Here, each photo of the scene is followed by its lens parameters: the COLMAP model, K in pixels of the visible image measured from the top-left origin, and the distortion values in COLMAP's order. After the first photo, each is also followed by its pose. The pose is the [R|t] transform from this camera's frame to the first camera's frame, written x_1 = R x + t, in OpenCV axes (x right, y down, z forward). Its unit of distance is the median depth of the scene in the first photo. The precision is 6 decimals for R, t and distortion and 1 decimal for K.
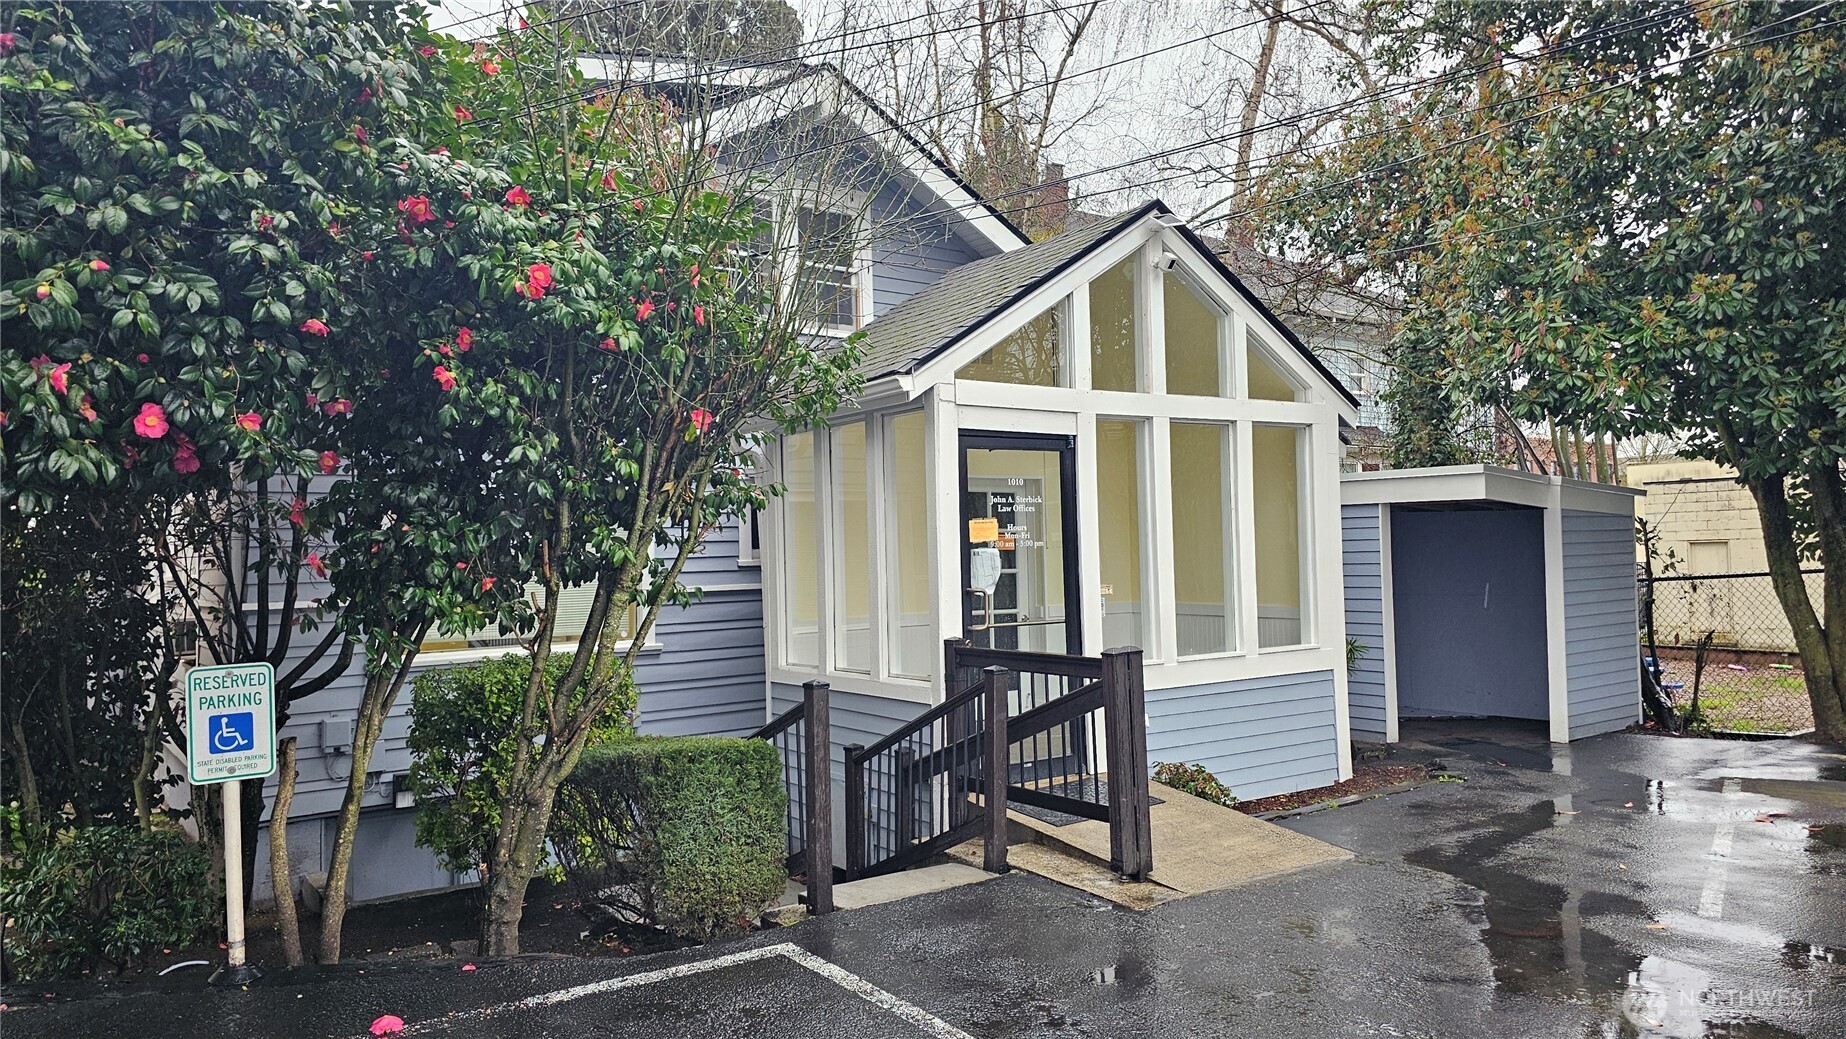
lens RADIAL K [[1241.3, 0, 923.3], [0, 1241.3, 511.5], [0, 0, 1]] dist [0.083439, -0.017421]
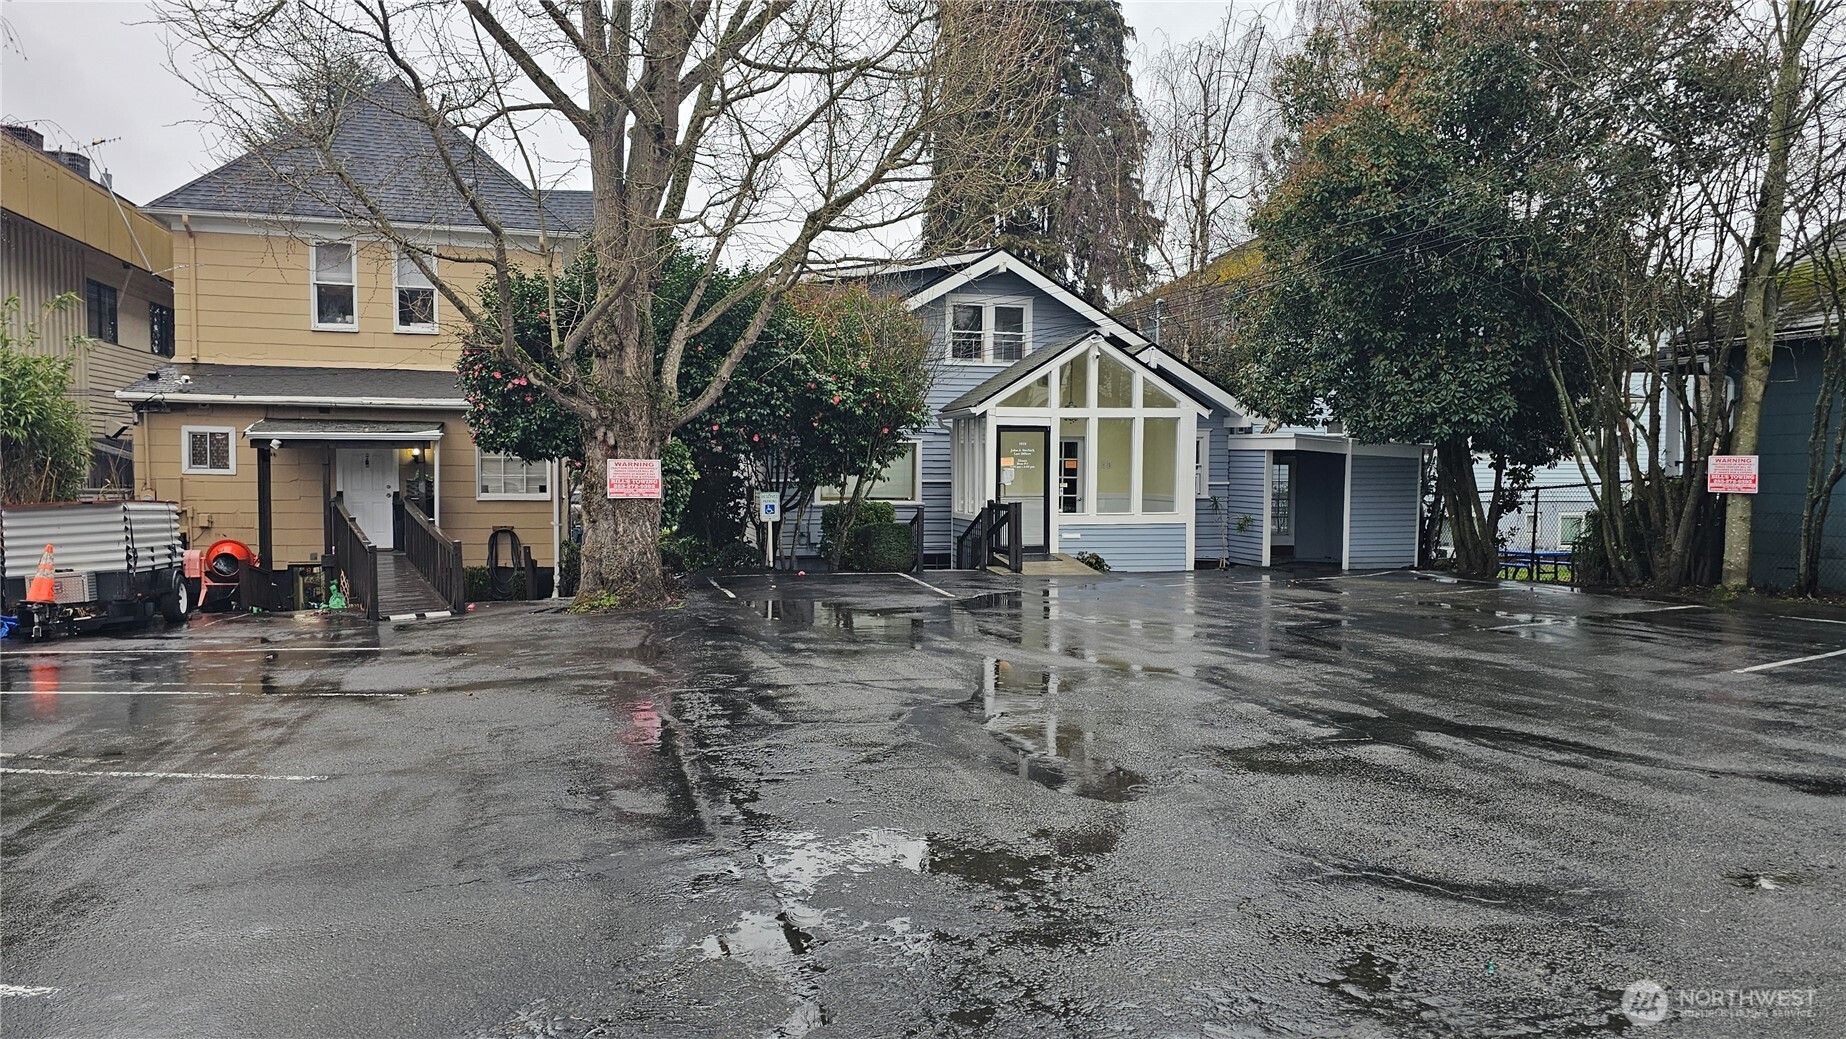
lens RADIAL K [[1241.3, 0, 919.4], [0, 1241.3, 528.4], [0, 0, 1]] dist [0.083439, -0.017421]
pose [[0.931489, 0.048060, -0.360581, 0.820485], [-0.014362, 0.995320, 0.095560, -0.092674], [0.363487, -0.083835, 0.927820, -1.545218]]
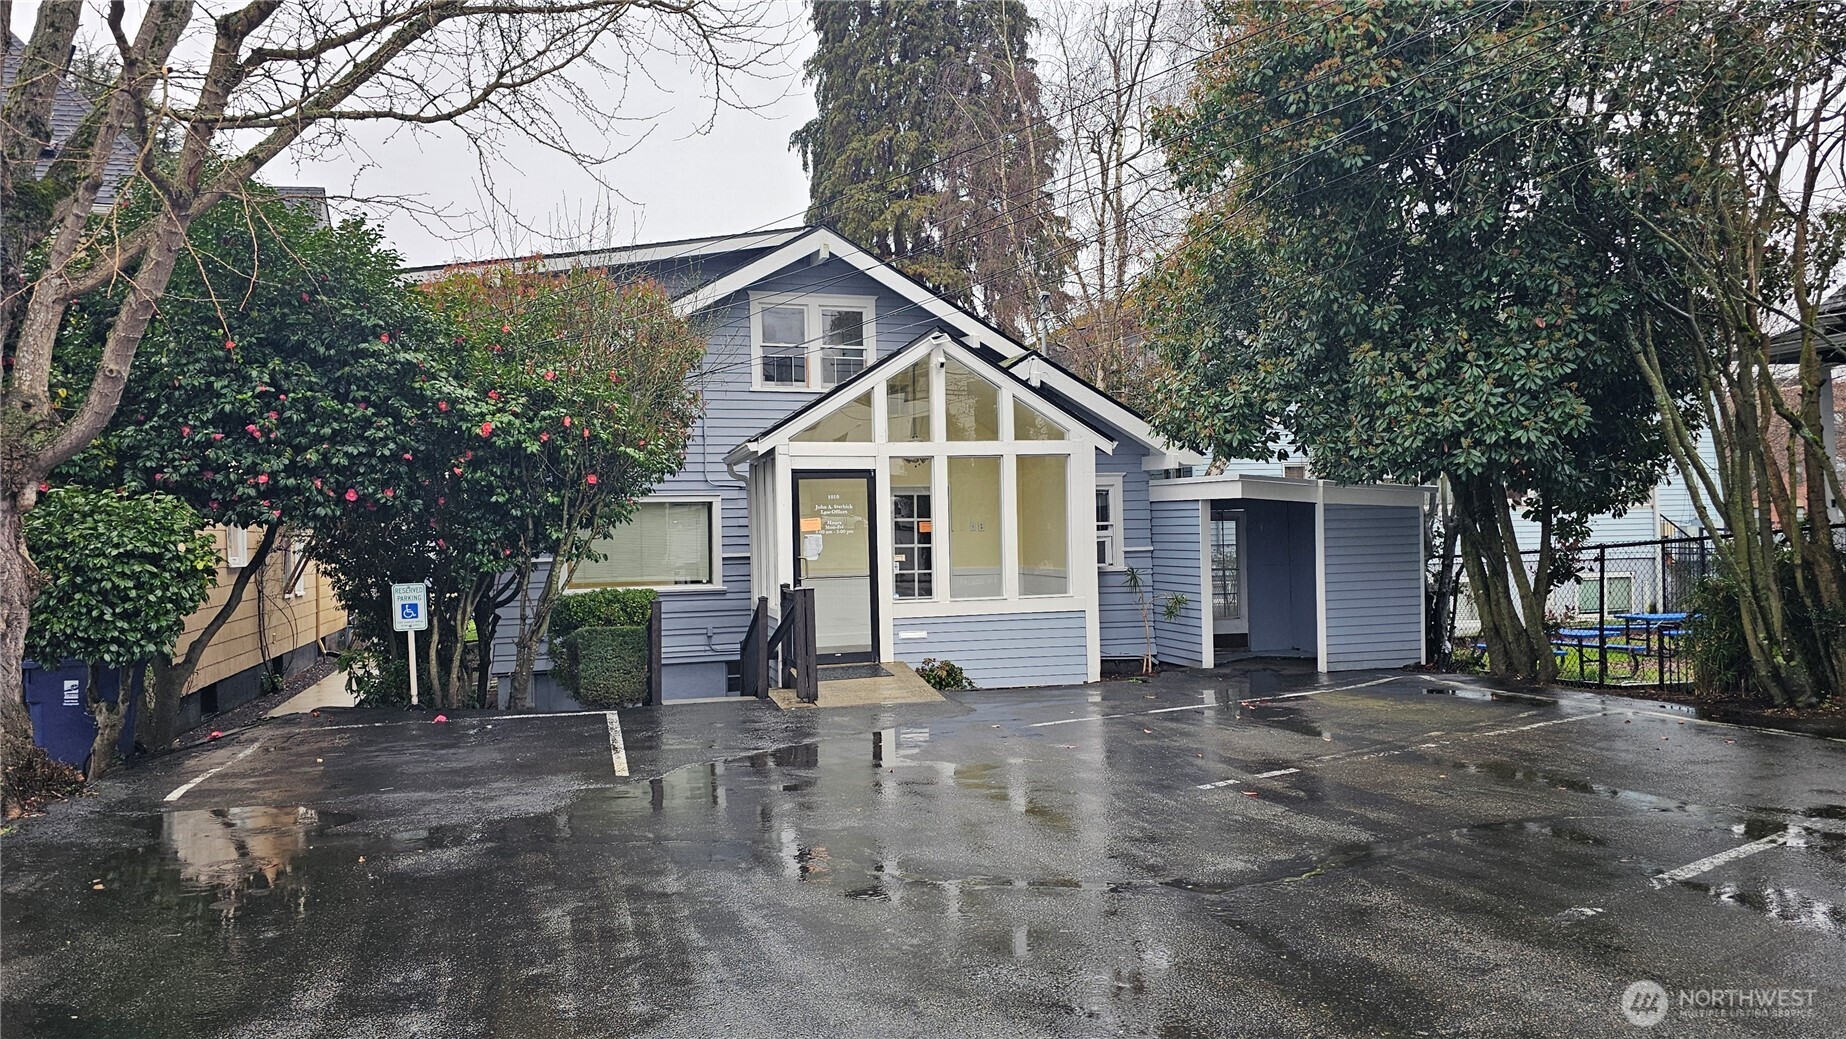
lens RADIAL K [[1241.3, 0, 922.9], [0, 1241.3, 516.0], [0, 0, 1]] dist [0.083439, -0.017421]
pose [[0.943602, 0.001351, -0.331078, 0.759770], [0.009324, 0.999487, 0.030654, -0.048519], [0.330950, -0.032012, 0.943105, -0.611396]]
